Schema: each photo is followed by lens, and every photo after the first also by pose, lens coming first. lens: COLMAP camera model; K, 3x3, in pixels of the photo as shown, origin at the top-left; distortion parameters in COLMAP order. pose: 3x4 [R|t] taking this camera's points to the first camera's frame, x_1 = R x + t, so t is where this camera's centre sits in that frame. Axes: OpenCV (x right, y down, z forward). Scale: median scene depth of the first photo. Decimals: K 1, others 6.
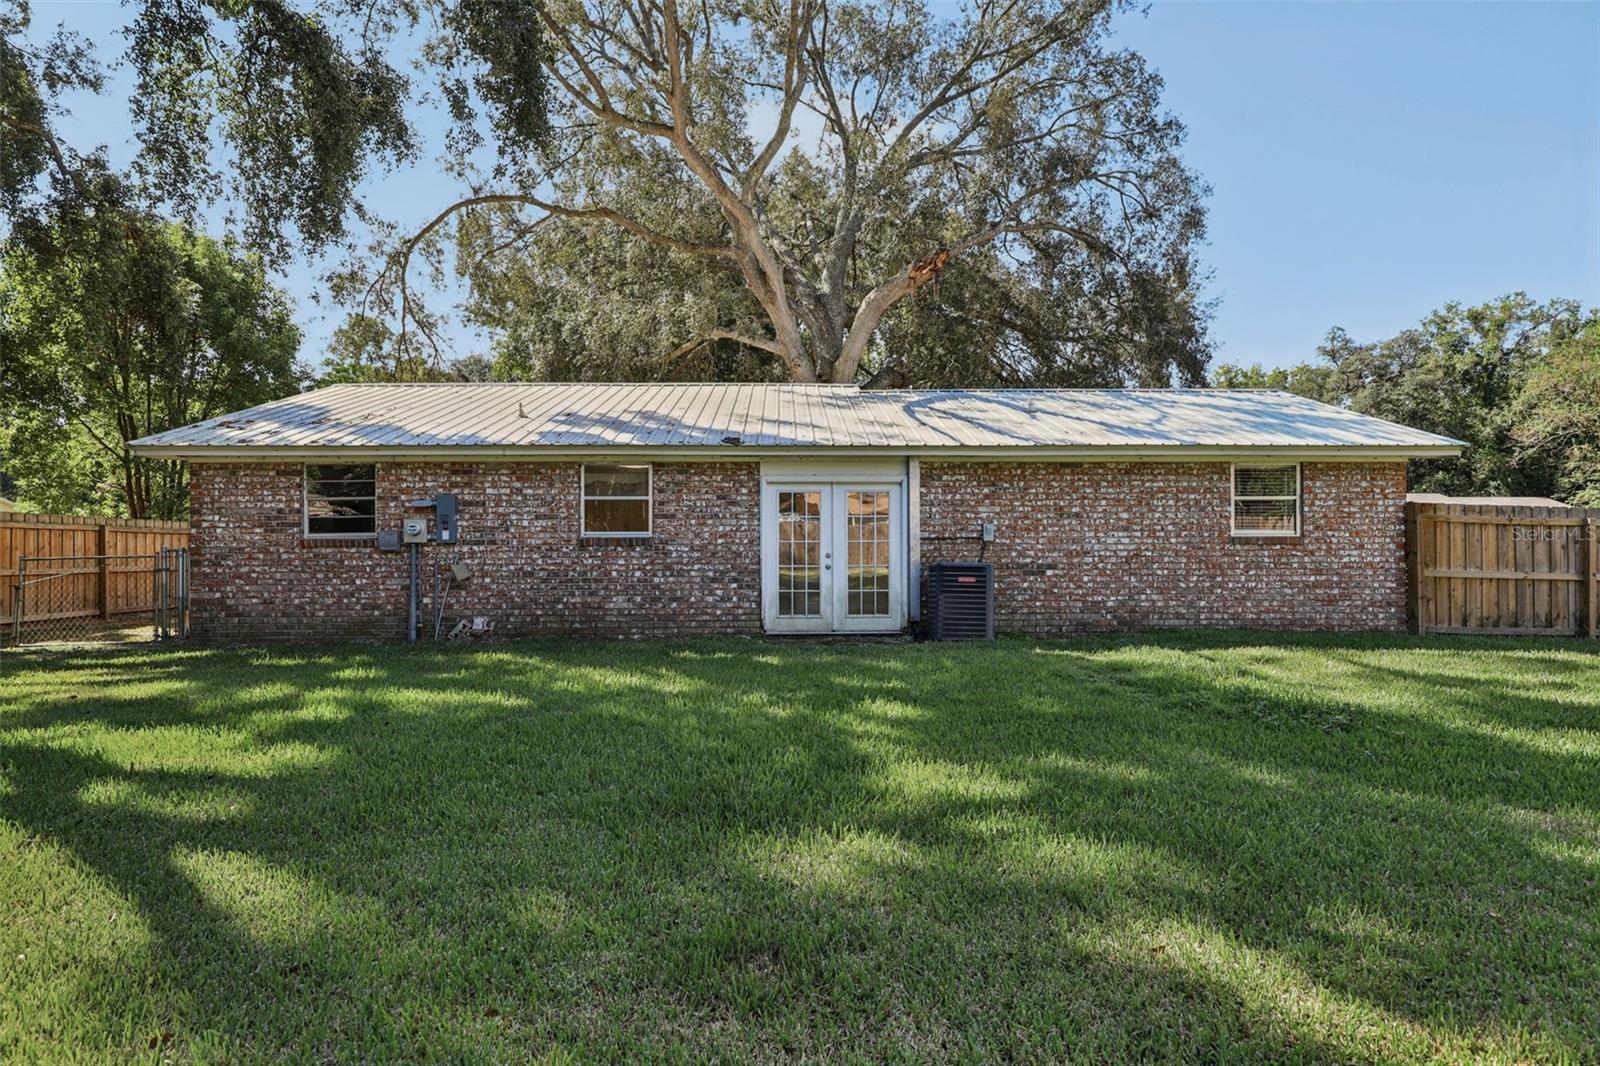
lens RADIAL K [[838.8, 0, 804.5], [0, 838.8, 534.6], [0, 0, 1]] dist [0.003455, -0.000178]
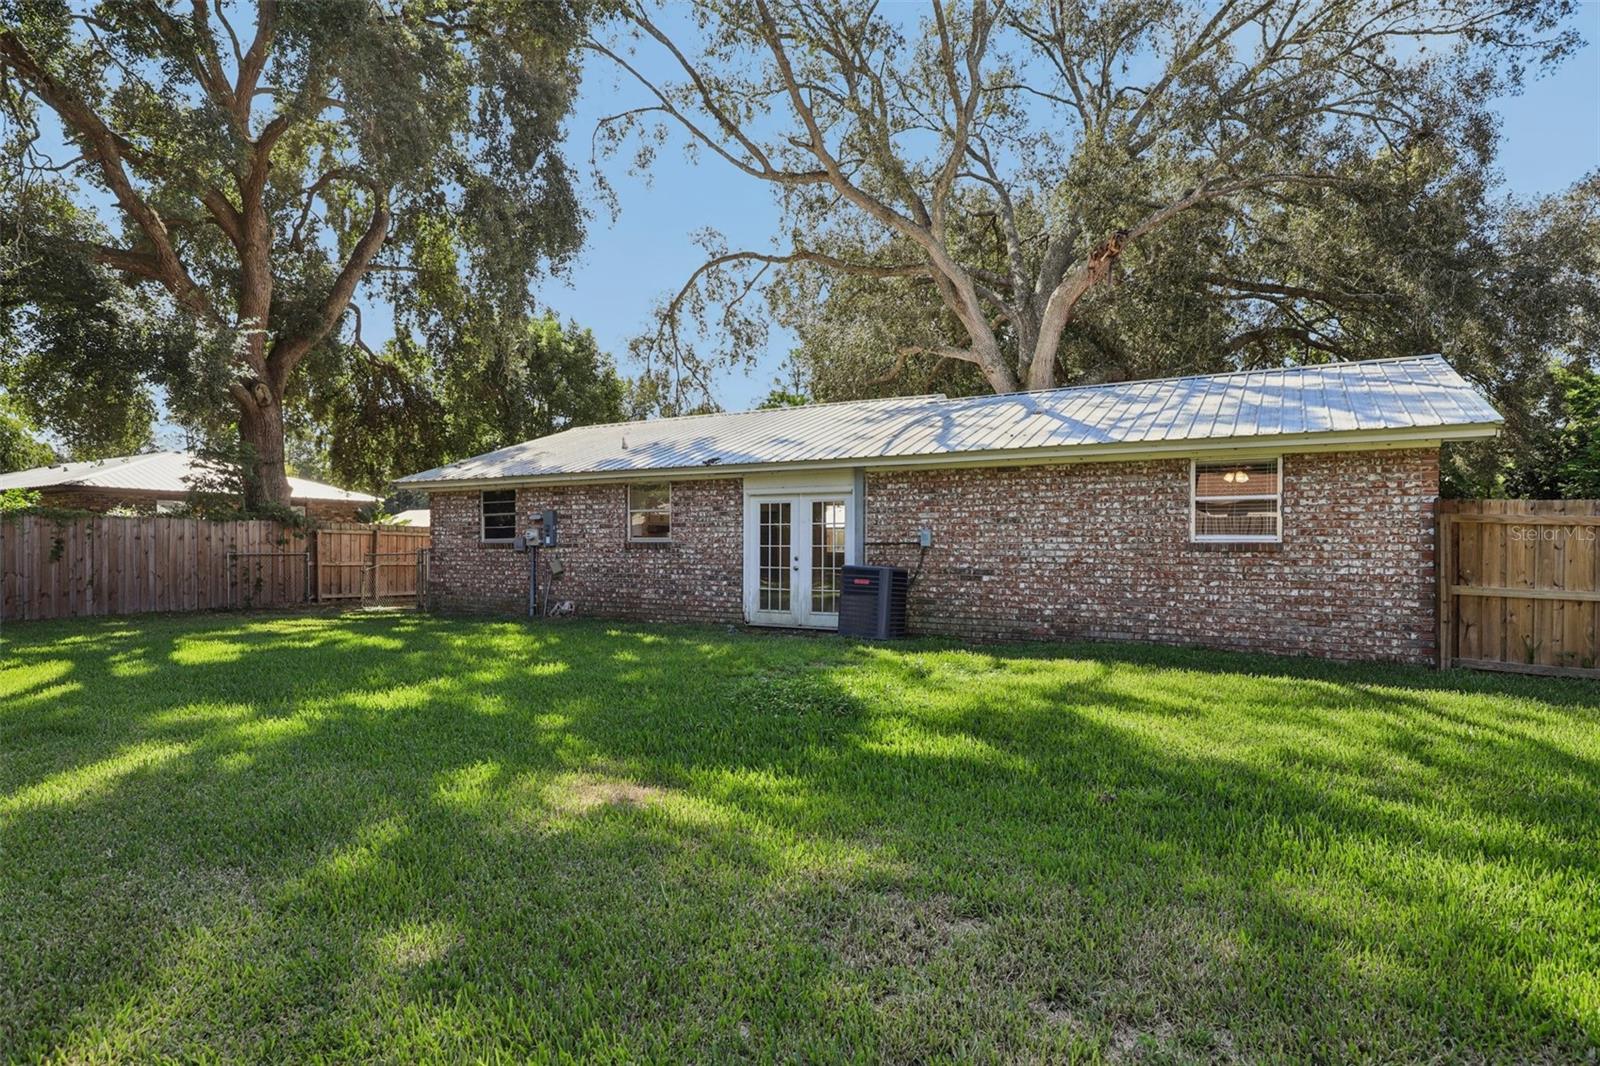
lens RADIAL K [[849.8, 0, 808.5], [0, 849.8, 553.1], [0, 0, 1]] dist [0.002259, -0.000124]
pose [[0.860819, 0.008639, -0.508837, 0.623011], [-0.001362, 0.999891, 0.014673, 0.000899], [0.508909, -0.011938, 0.860738, 0.025031]]
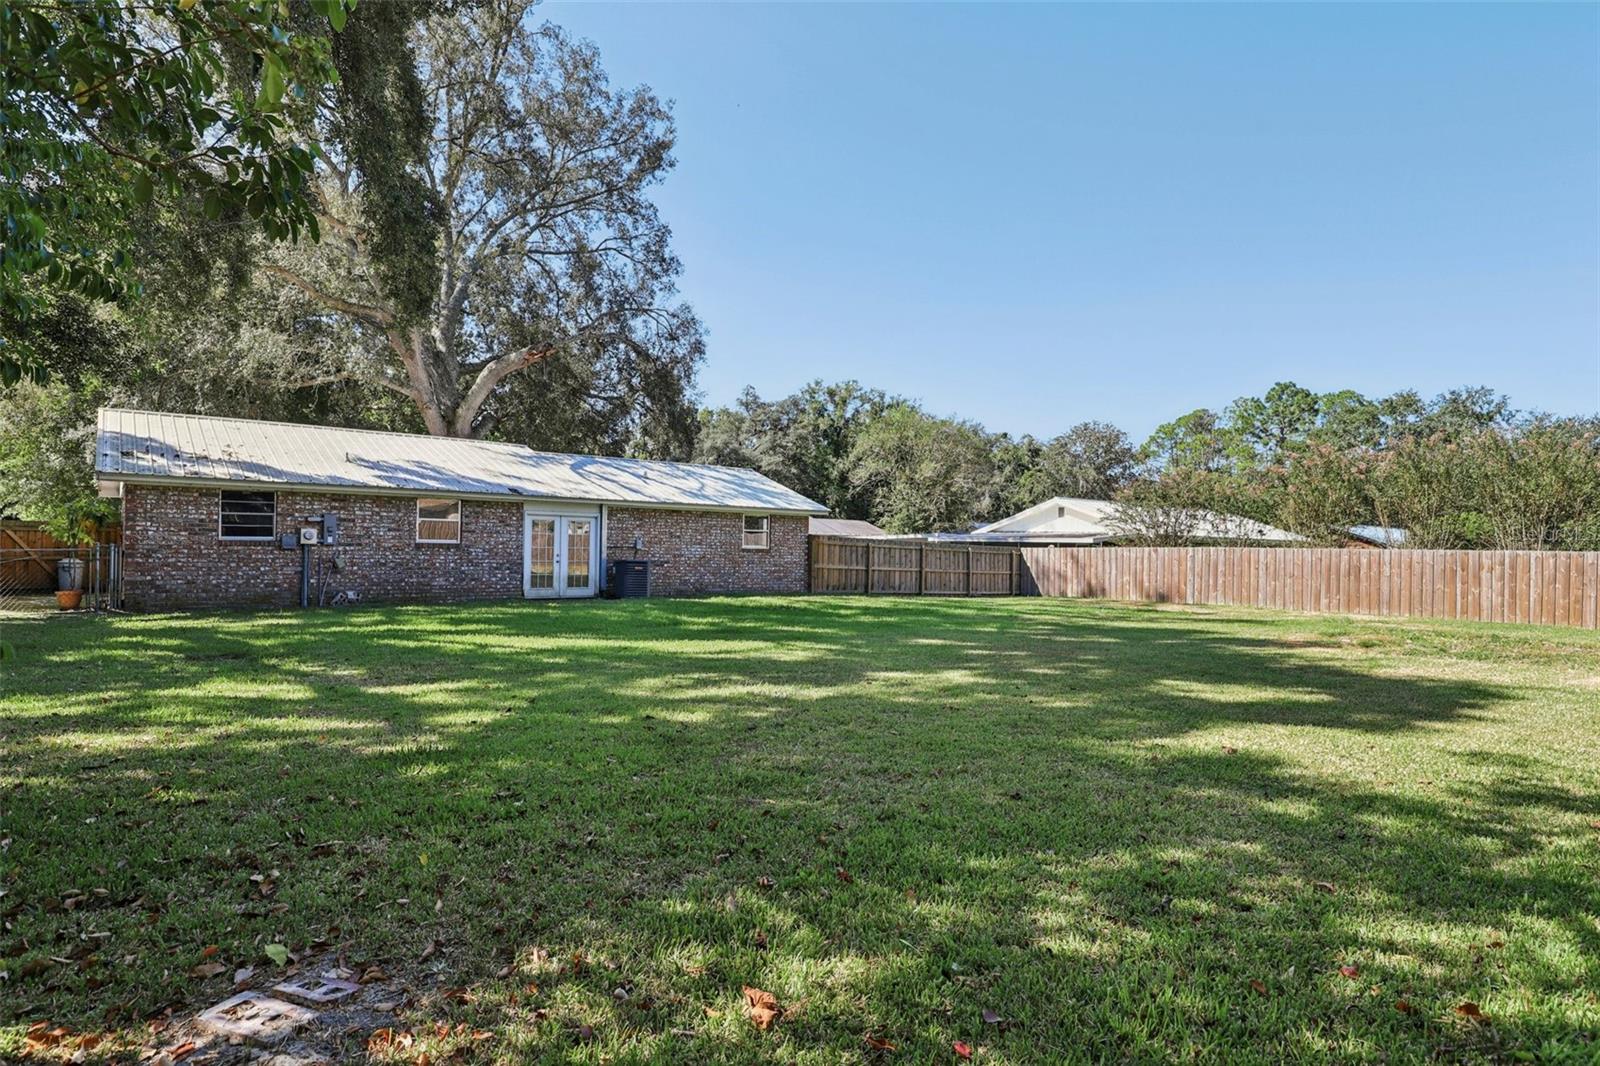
lens RADIAL K [[870.2, 0, 806.1], [0, 870.2, 546.3], [0, 0, 1]] dist [0.005508, 0.000405]
pose [[0.794721, 0.018216, 0.606701, -0.692976], [-0.026639, 0.999633, 0.004880, -0.018240], [-0.606390, -0.020040, 0.794915, -0.836082]]
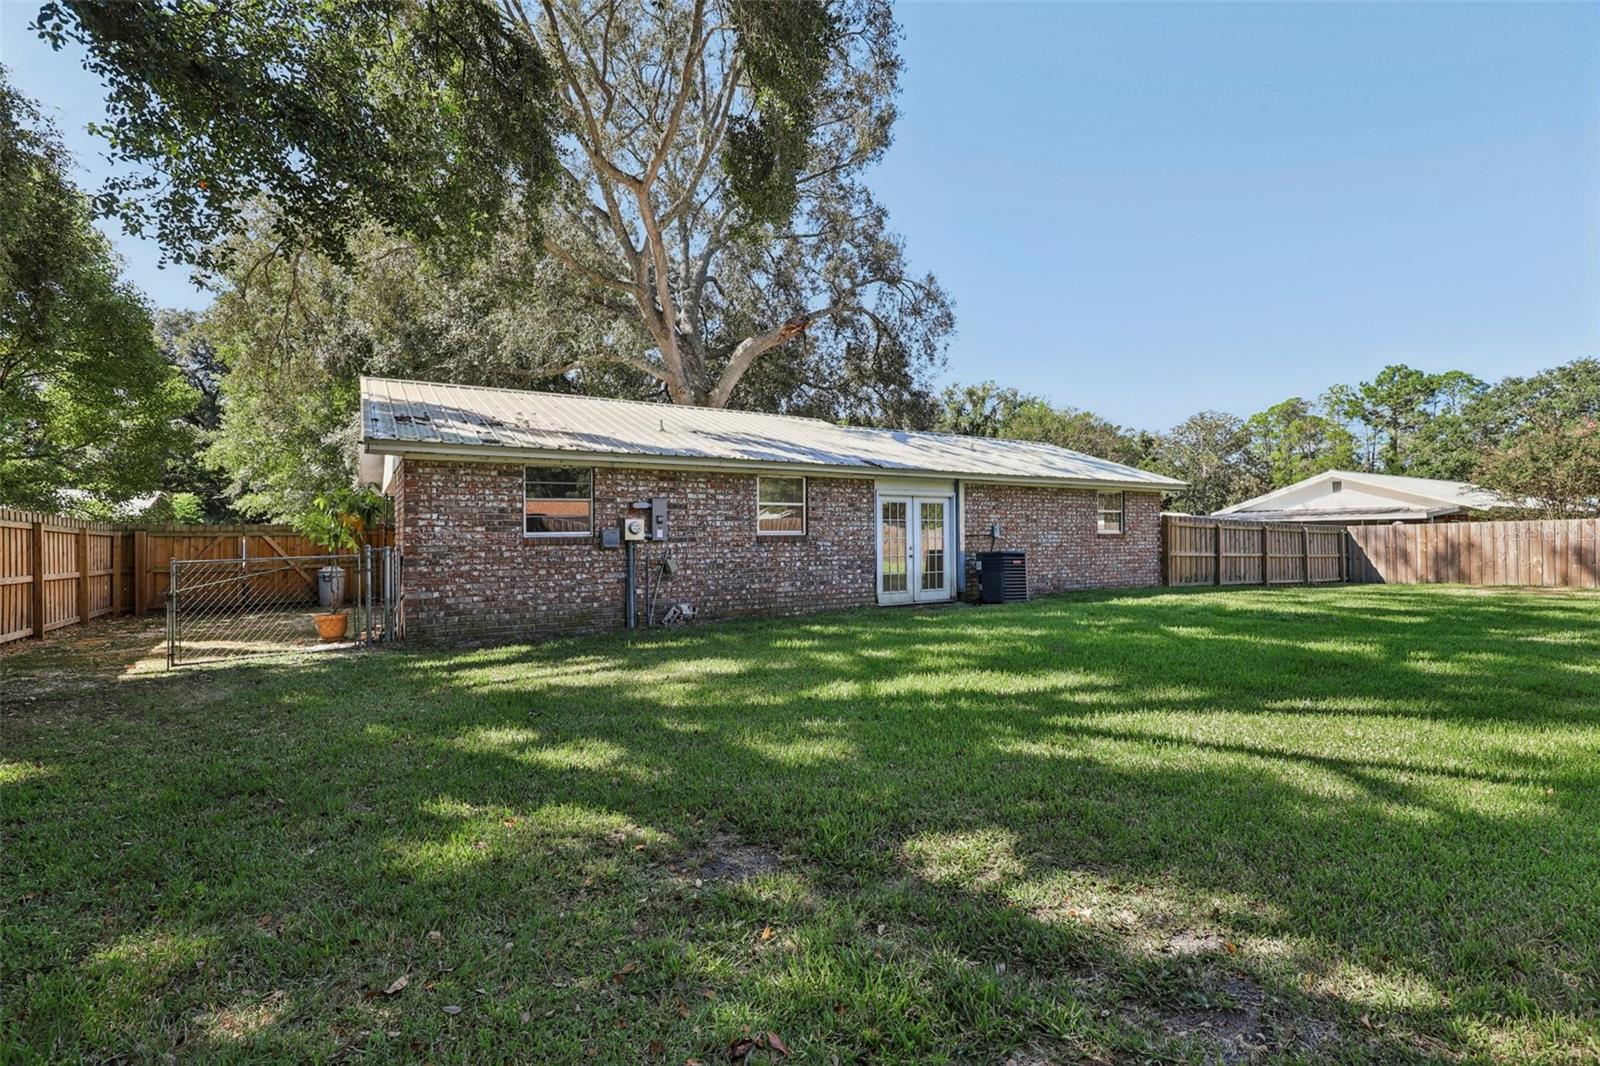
lens RADIAL K [[723.6, 0, 802.4], [0, 723.6, 527.0], [0, 0, 1]] dist [0.007832, 0.000831]
pose [[0.863181, 0.003526, 0.504883, -0.737378], [0.001675, 0.999950, -0.009847, 0.001737], [-0.504892, 0.009346, 0.863132, 0.047949]]
